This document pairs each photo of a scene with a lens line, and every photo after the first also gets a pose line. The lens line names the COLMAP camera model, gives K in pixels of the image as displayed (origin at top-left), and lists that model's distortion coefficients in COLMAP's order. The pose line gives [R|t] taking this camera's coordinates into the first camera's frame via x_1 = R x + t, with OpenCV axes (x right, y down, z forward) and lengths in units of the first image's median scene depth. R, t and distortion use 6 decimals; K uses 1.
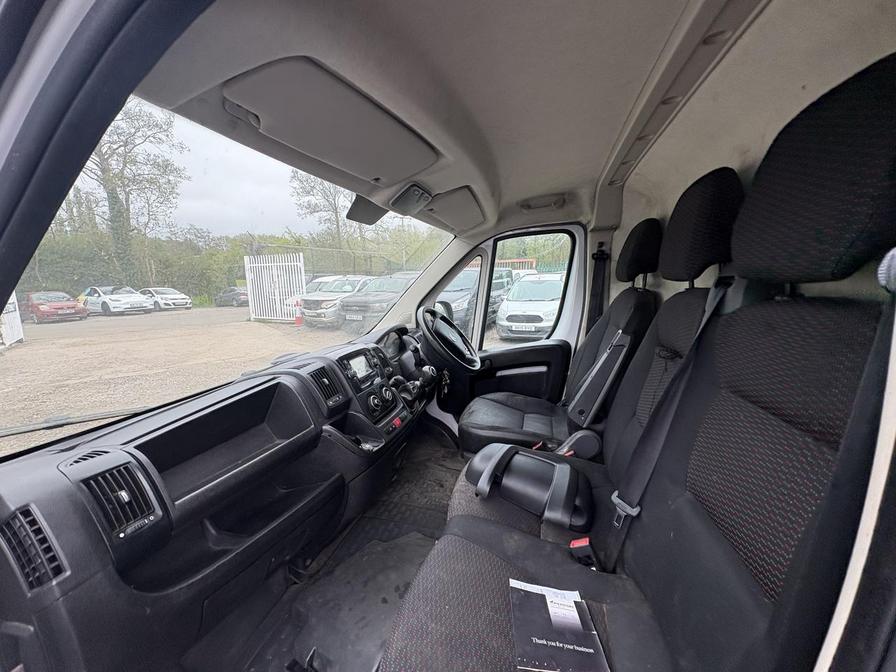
lens RADIAL K [[356.3, 0, 445.9], [0, 356.3, 336.0], [0, 0, 1]] dist [-0.001911, 0.000274]
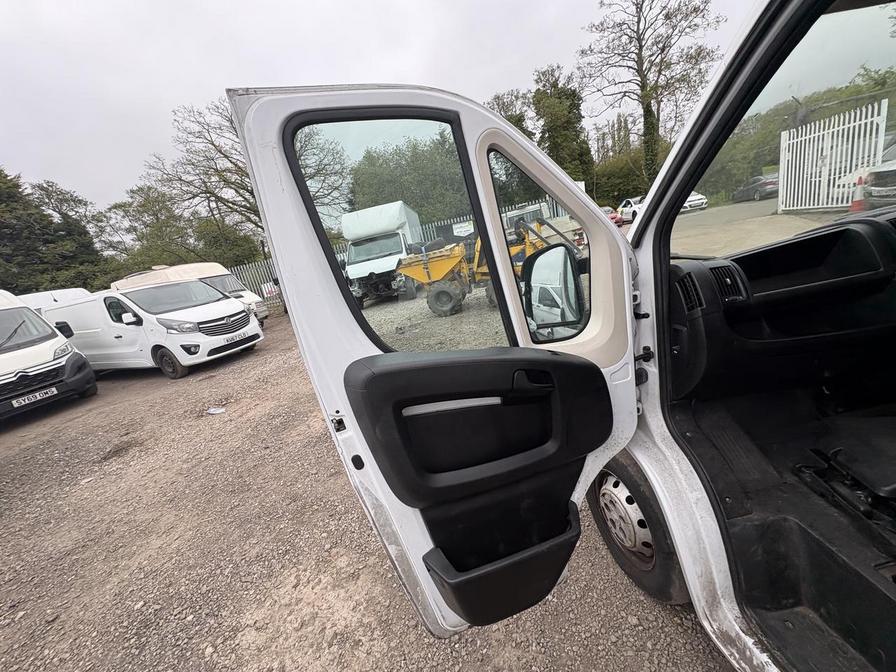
lens RADIAL K [[354.6, 0, 448.7], [0, 354.6, 334.5], [0, 0, 1]] dist [-0.000314, -0.000339]
pose [[0.343624, 0.204161, -0.916647, 0.014417], [0.039769, 0.972044, 0.231407, 0.011269], [0.938265, -0.115971, 0.325898, -0.044071]]
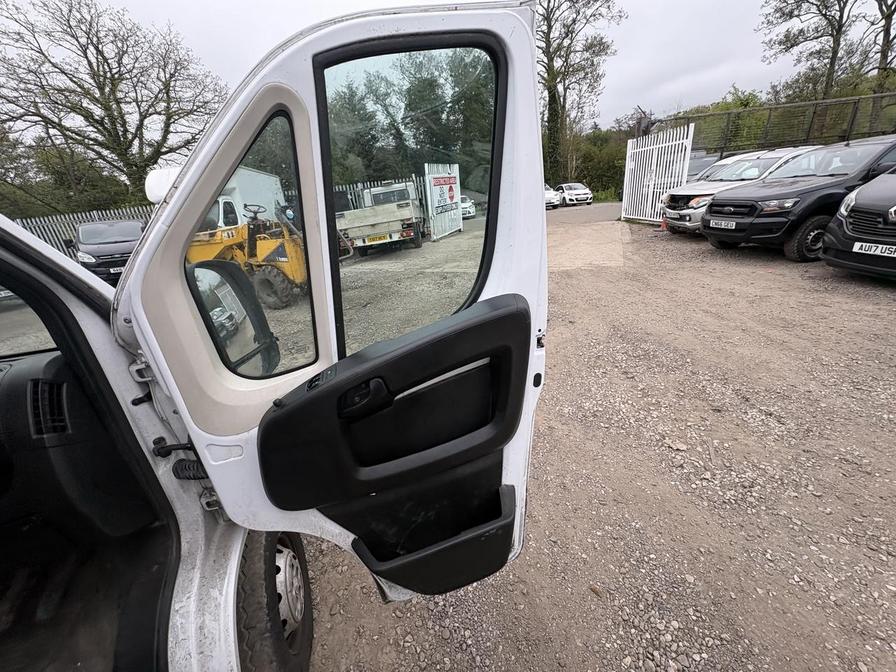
lens RADIAL K [[354.6, 0, 448.7], [0, 354.6, 334.5], [0, 0, 1]] dist [-0.000314, -0.000339]
pose [[0.485708, 0.299808, -0.821099, 0.064777], [-0.056029, 0.948088, 0.313032, -0.029769], [0.872324, -0.106037, 0.477292, 0.202644]]
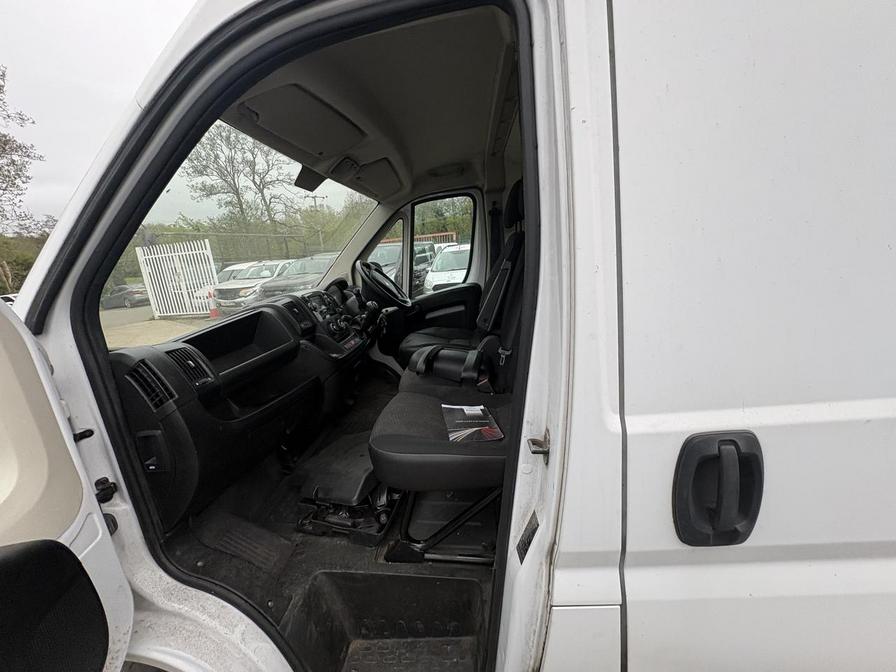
lens RADIAL K [[356.5, 0, 445.8], [0, 356.5, 337.2], [0, 0, 1]] dist [0.000223, 0.000396]
pose [[0.975752, -0.113622, 0.187080, -0.004371], [0.101974, 0.992266, 0.070781, 0.015794], [-0.193675, -0.049988, 0.979791, -0.034944]]
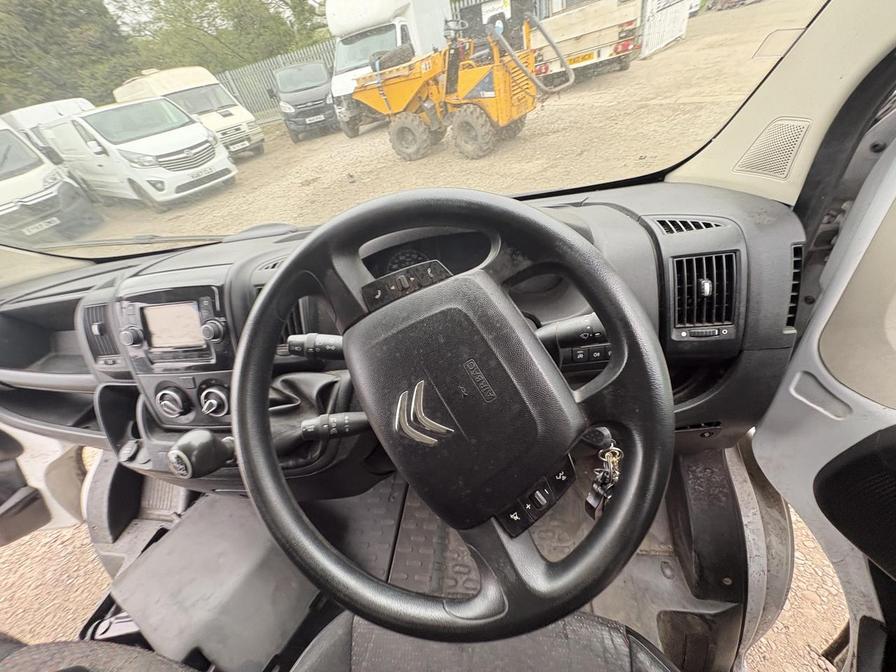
lens RADIAL K [[356.5, 0, 450.5], [0, 356.5, 336.7], [0, 0, 1]] dist [-0.002293, 0.000479]
pose [[0.146975, 0.637781, -0.756065, 0.016499], [0.037615, 0.760209, 0.648589, -0.019169], [0.988425, -0.123765, 0.087742, 0.133477]]
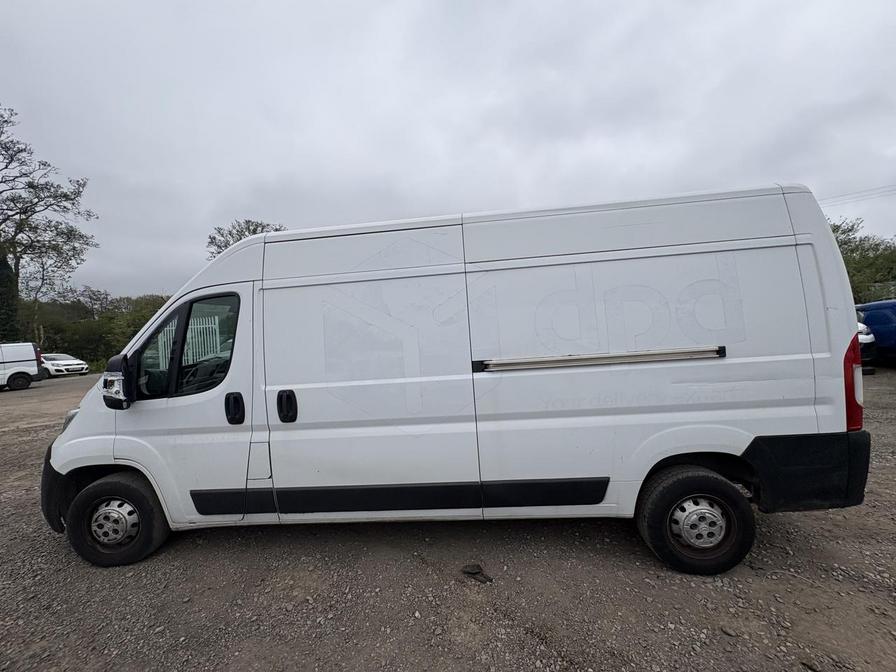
lens RADIAL K [[349.7, 0, 445.1], [0, 349.7, 338.9], [0, 0, 1]] dist [0.000897, 0.000157]
pose [[0.980150, -0.030574, 0.195888, 0.083701], [0.059545, 0.987819, -0.143765, 0.039069], [-0.189106, 0.152576, 0.970031, -0.198234]]
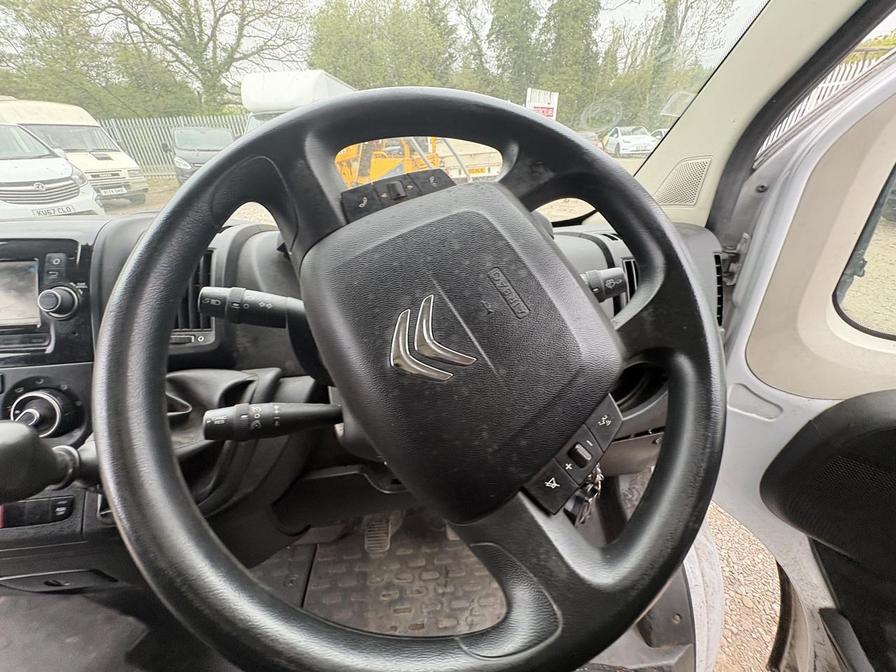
lens RADIAL K [[356.1, 0, 450.4], [0, 356.1, 335.6], [0, 0, 1]] dist [-0.001405, 0.000220]
pose [[0.354667, 0.474824, -0.805453, 0.015621], [-0.136446, 0.878515, 0.457814, -0.007854], [0.924983, -0.052471, 0.376368, 0.127373]]
